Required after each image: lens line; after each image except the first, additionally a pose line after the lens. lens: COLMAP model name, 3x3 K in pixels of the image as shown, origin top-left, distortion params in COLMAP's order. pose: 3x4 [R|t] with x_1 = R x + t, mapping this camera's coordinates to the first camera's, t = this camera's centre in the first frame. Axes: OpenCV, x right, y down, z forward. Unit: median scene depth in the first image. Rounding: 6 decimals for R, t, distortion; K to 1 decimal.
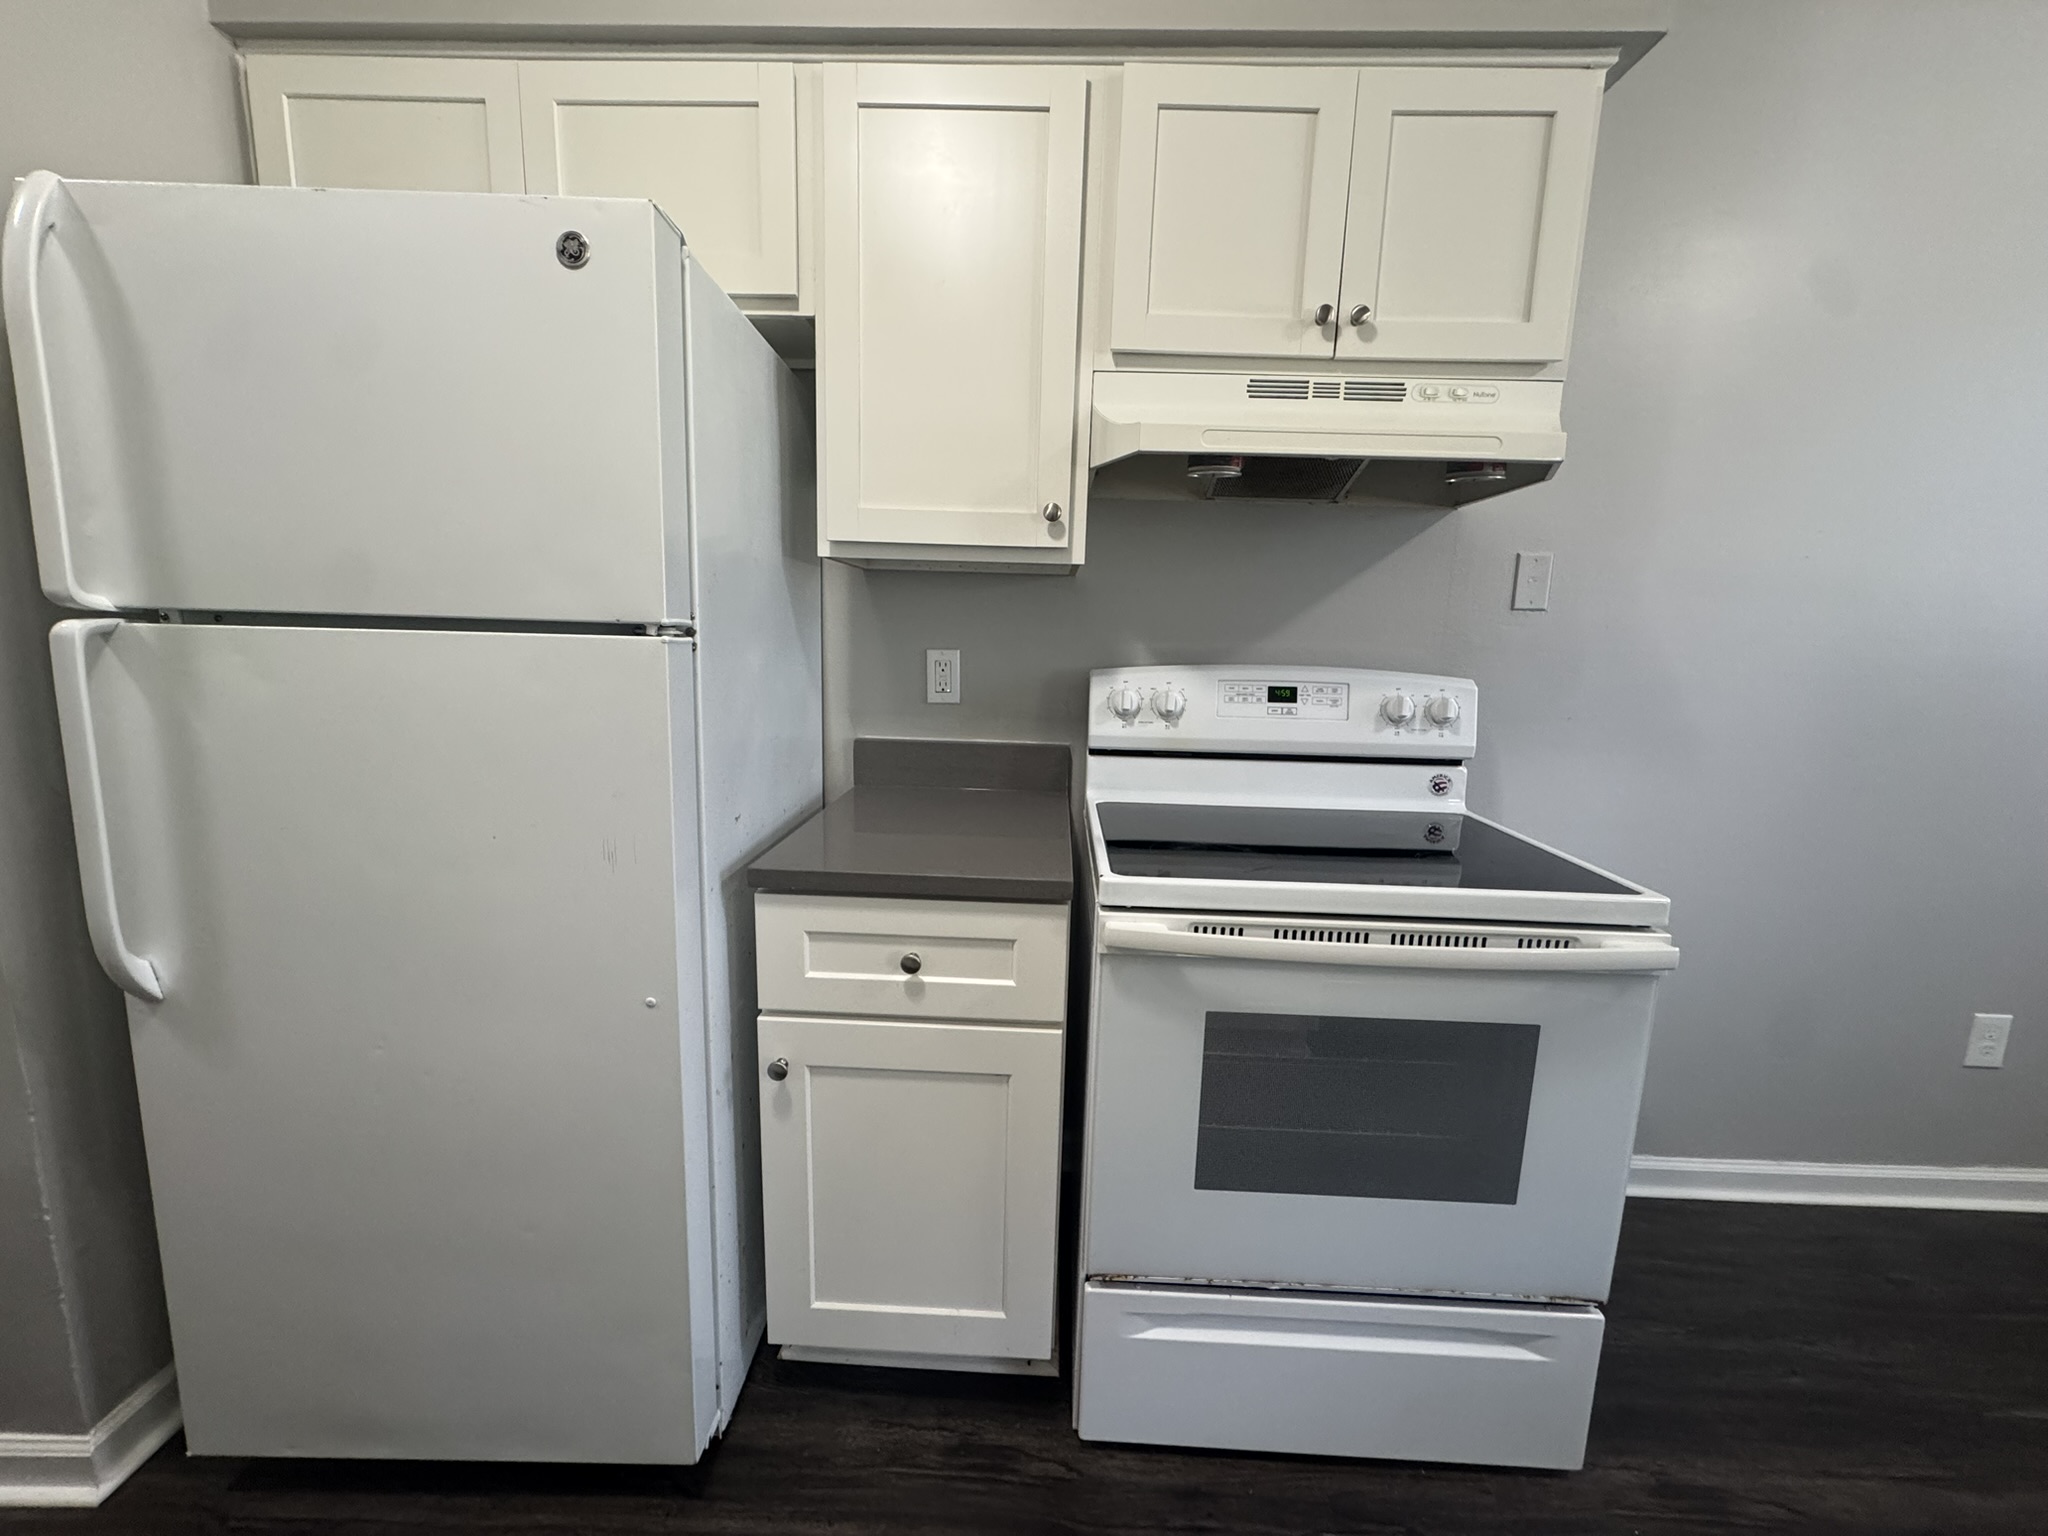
lens RADIAL K [[818.0, 0, 1022.8], [0, 818.0, 768.5], [0, 0, 1]] dist [-0.002835, -0.000185]
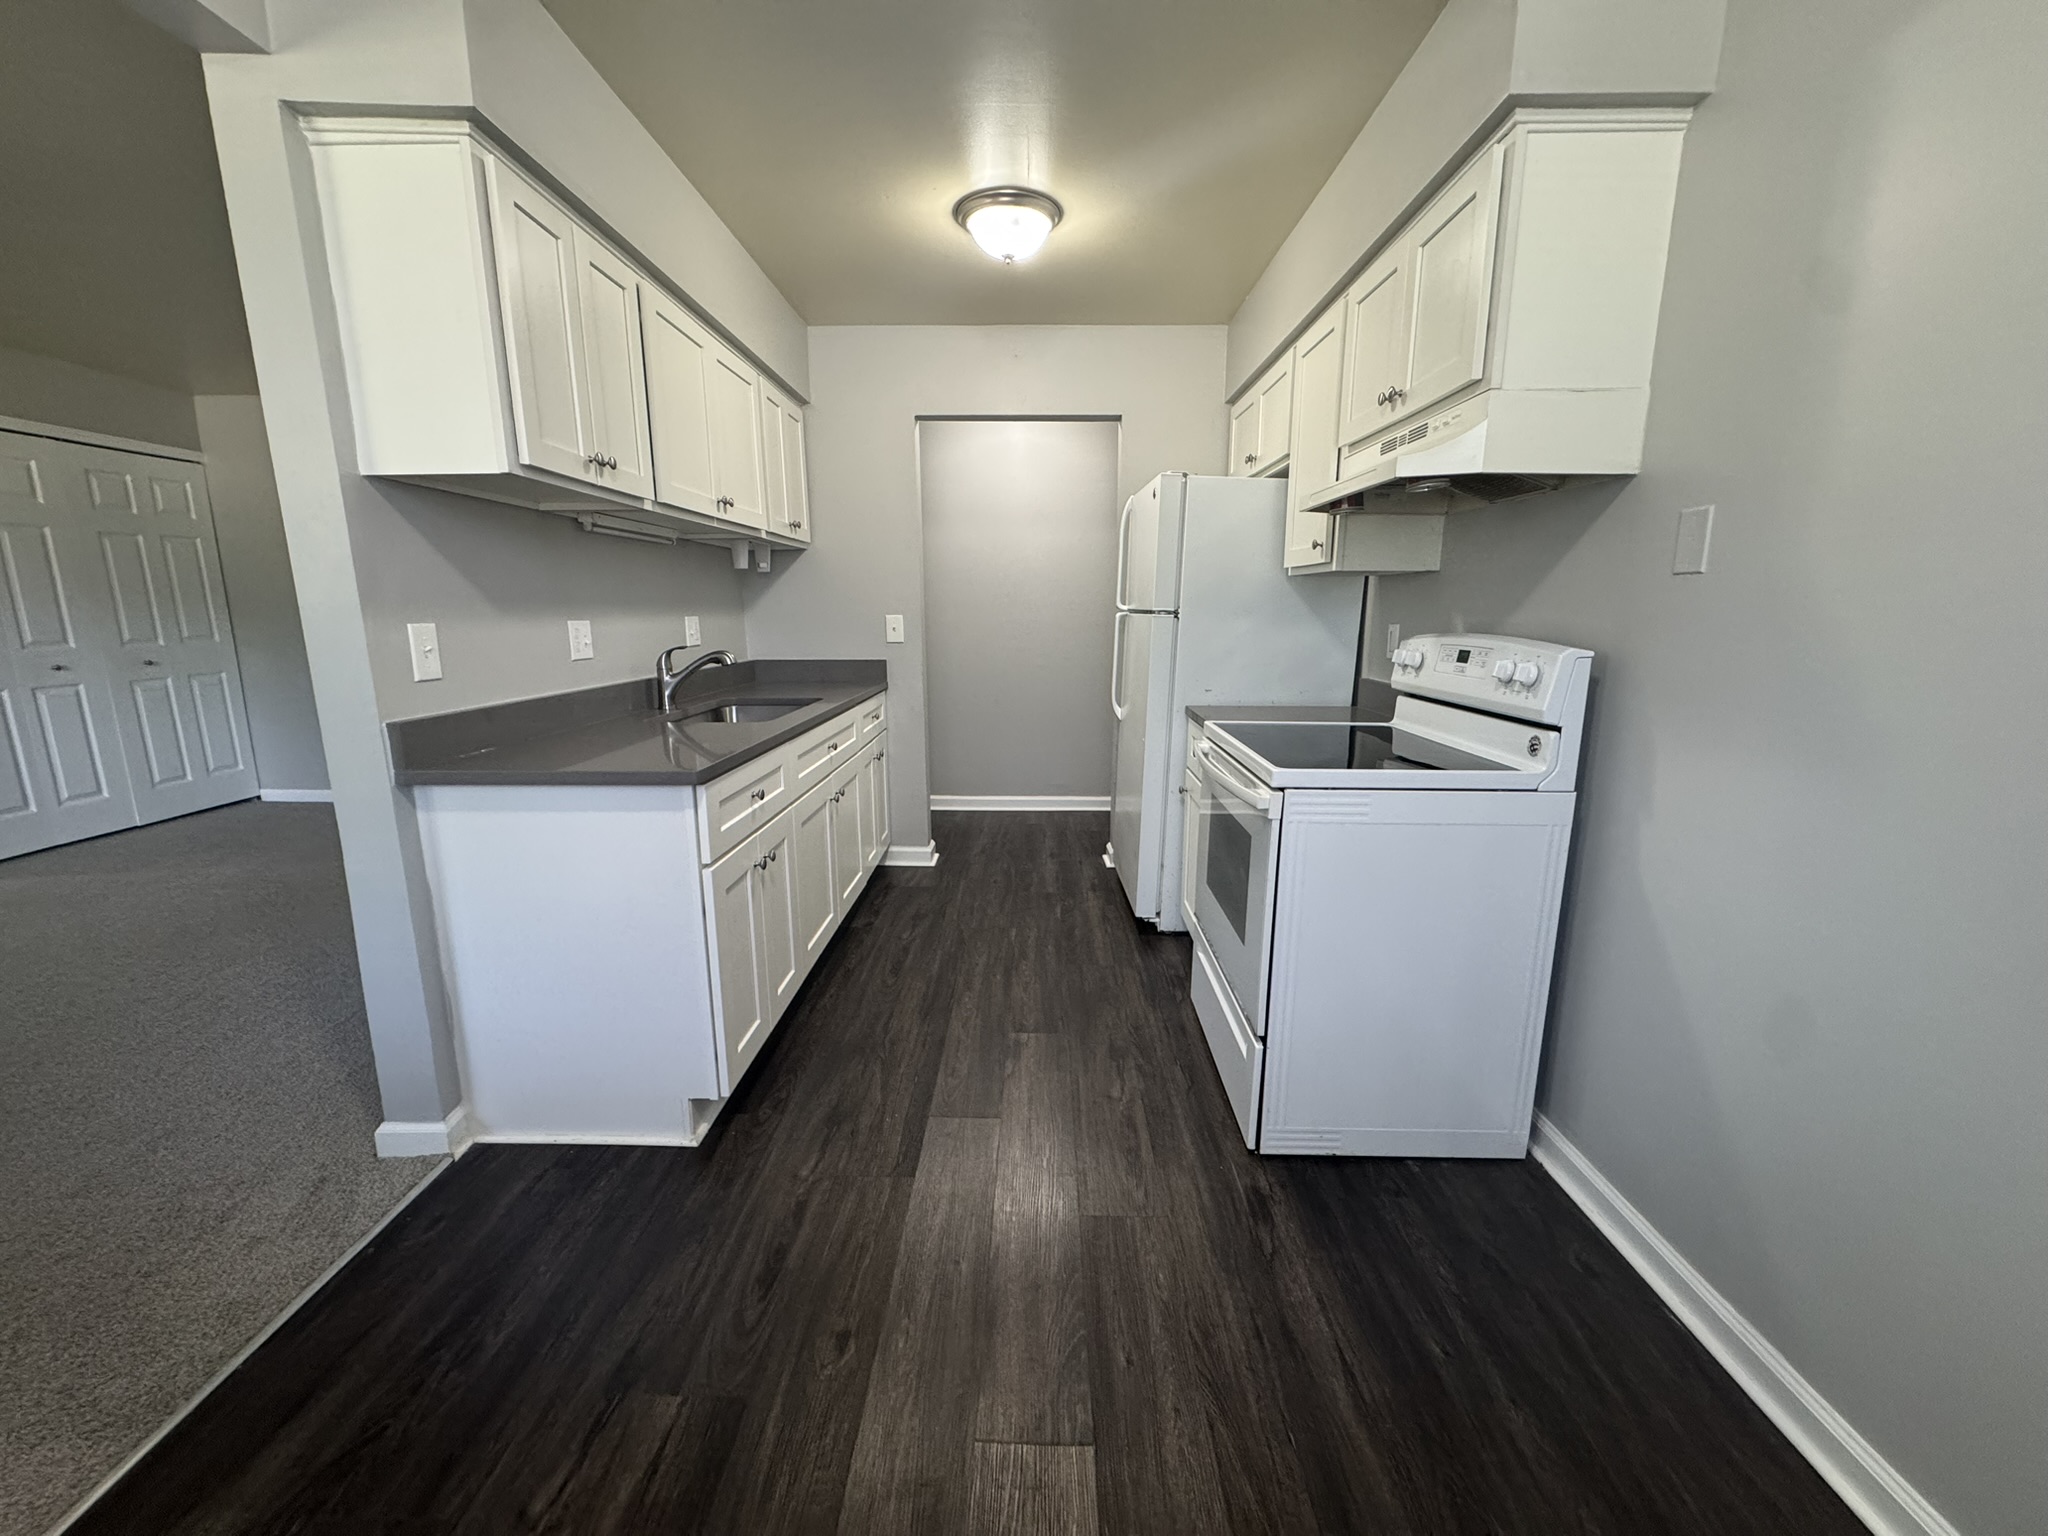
lens RADIAL K [[818.0, 0, 1009.6], [0, 818.0, 772.2], [0, 0, 1]] dist [-0.002835, -0.000185]
pose [[0.003190, 0.172534, -0.984998, 1.872055], [-0.168658, 0.970985, 0.169533, -0.014629], [0.985669, 0.165587, 0.032196, 0.348137]]
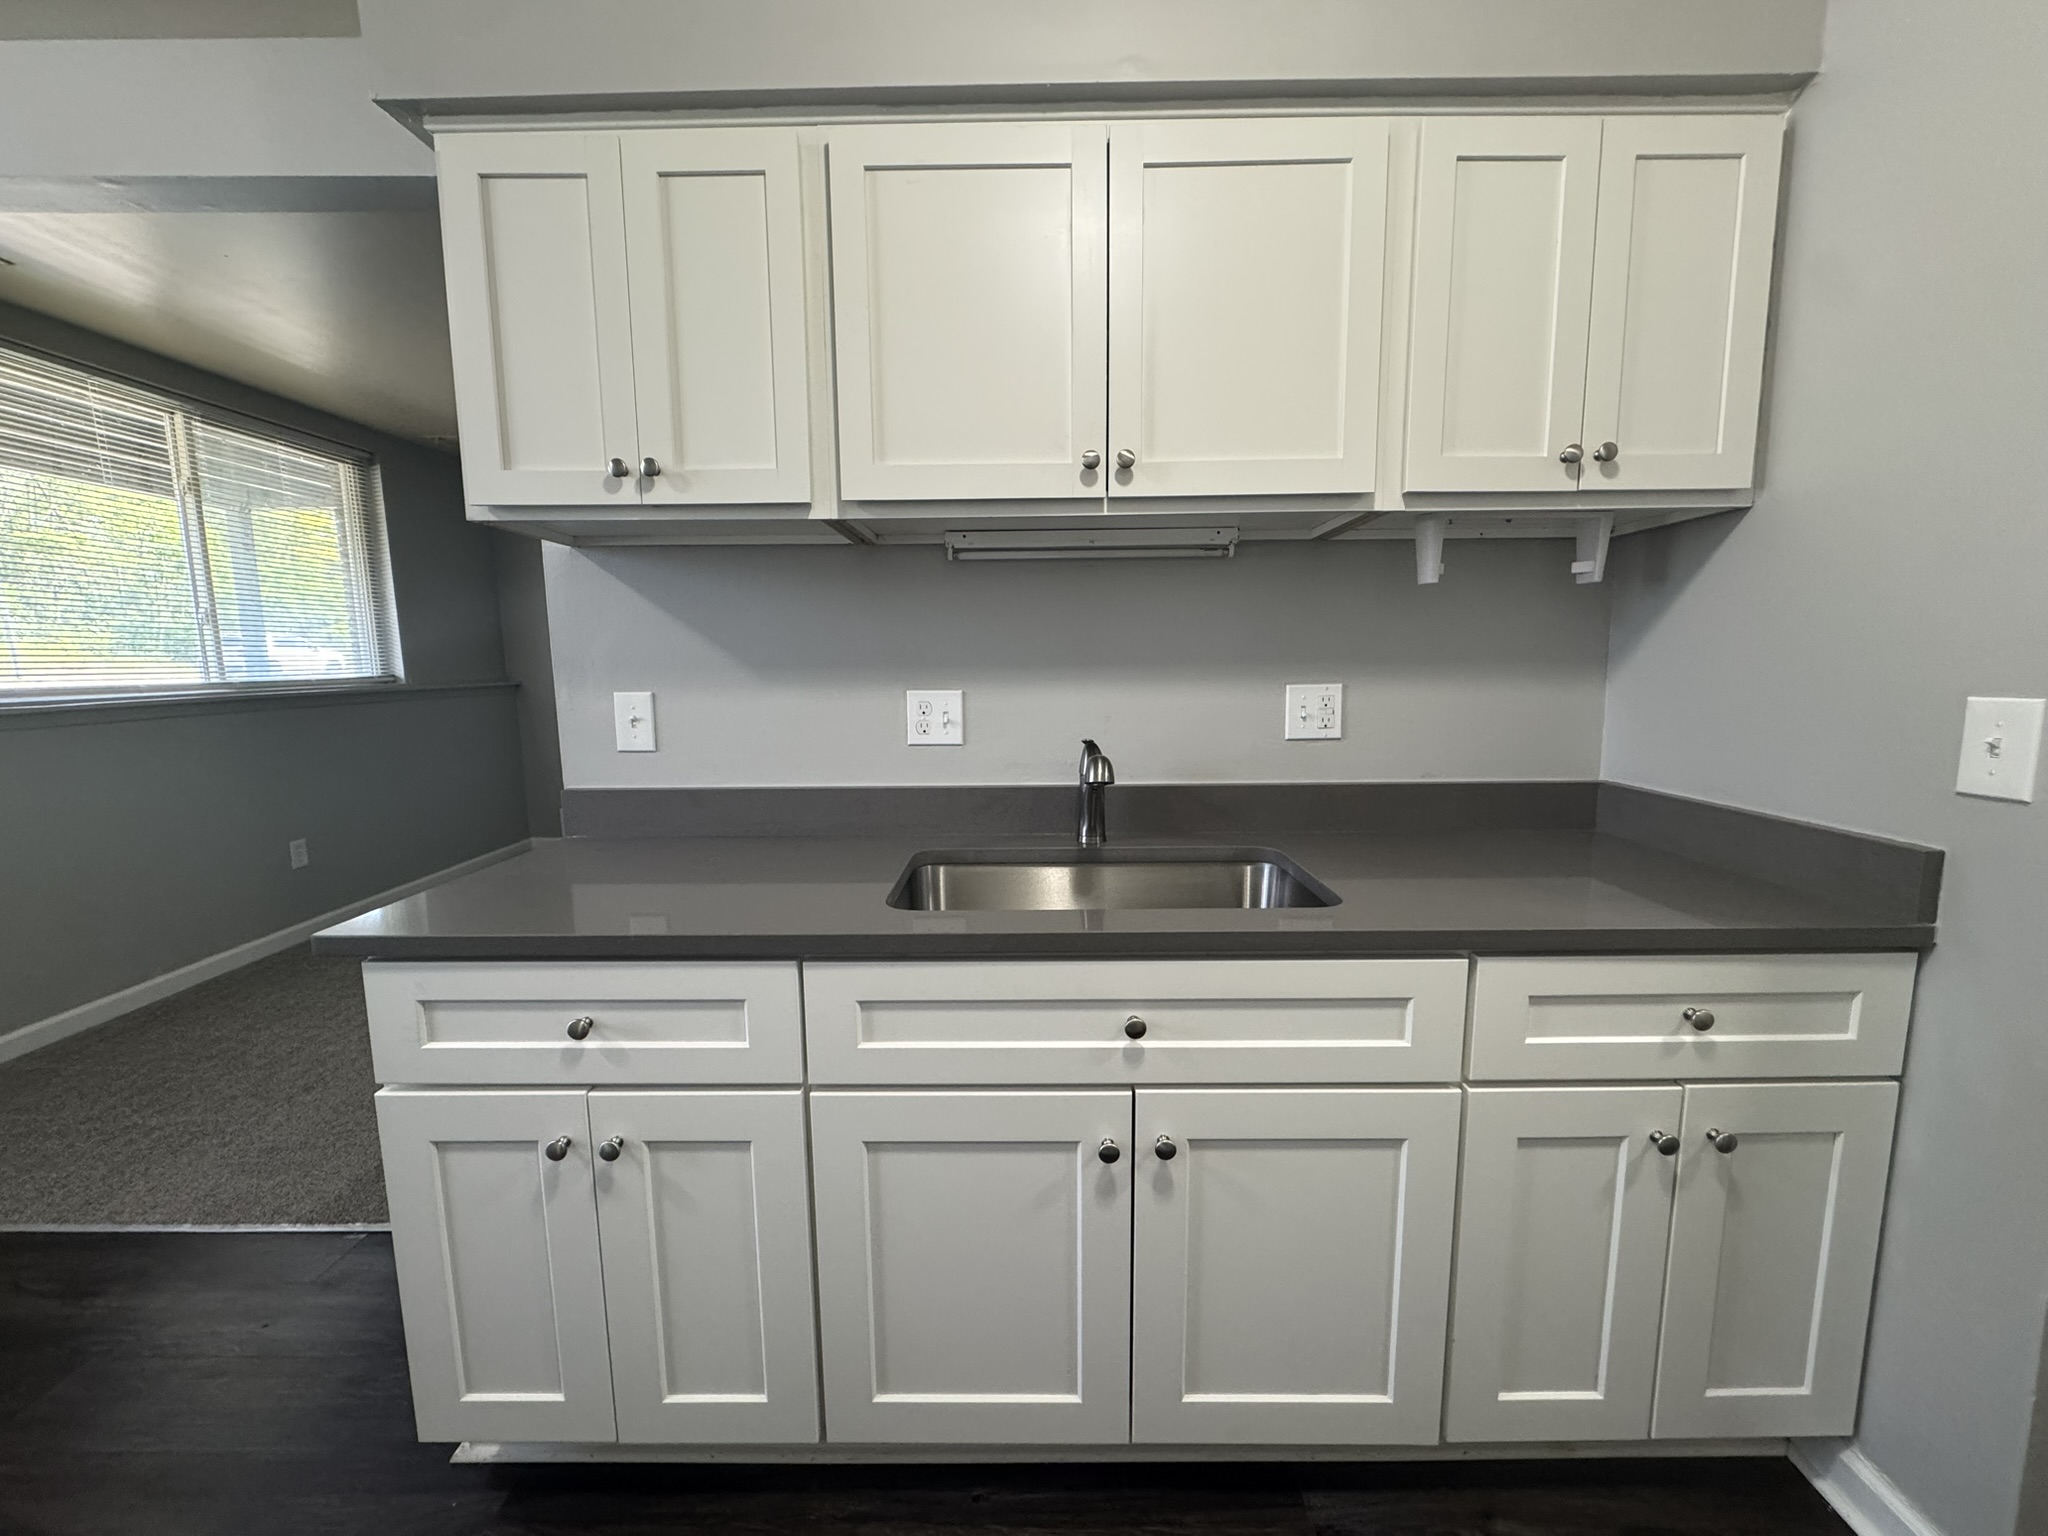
lens RADIAL K [[818.0, 0, 1017.3], [0, 818.0, 766.7], [0, 0, 1]] dist [-0.002835, -0.000185]
pose [[-0.999744, -0.012438, -0.018906, -0.033126], [-0.017469, 0.955243, 0.295307, -0.135357], [0.014387, 0.295562, -0.955215, 0.666372]]
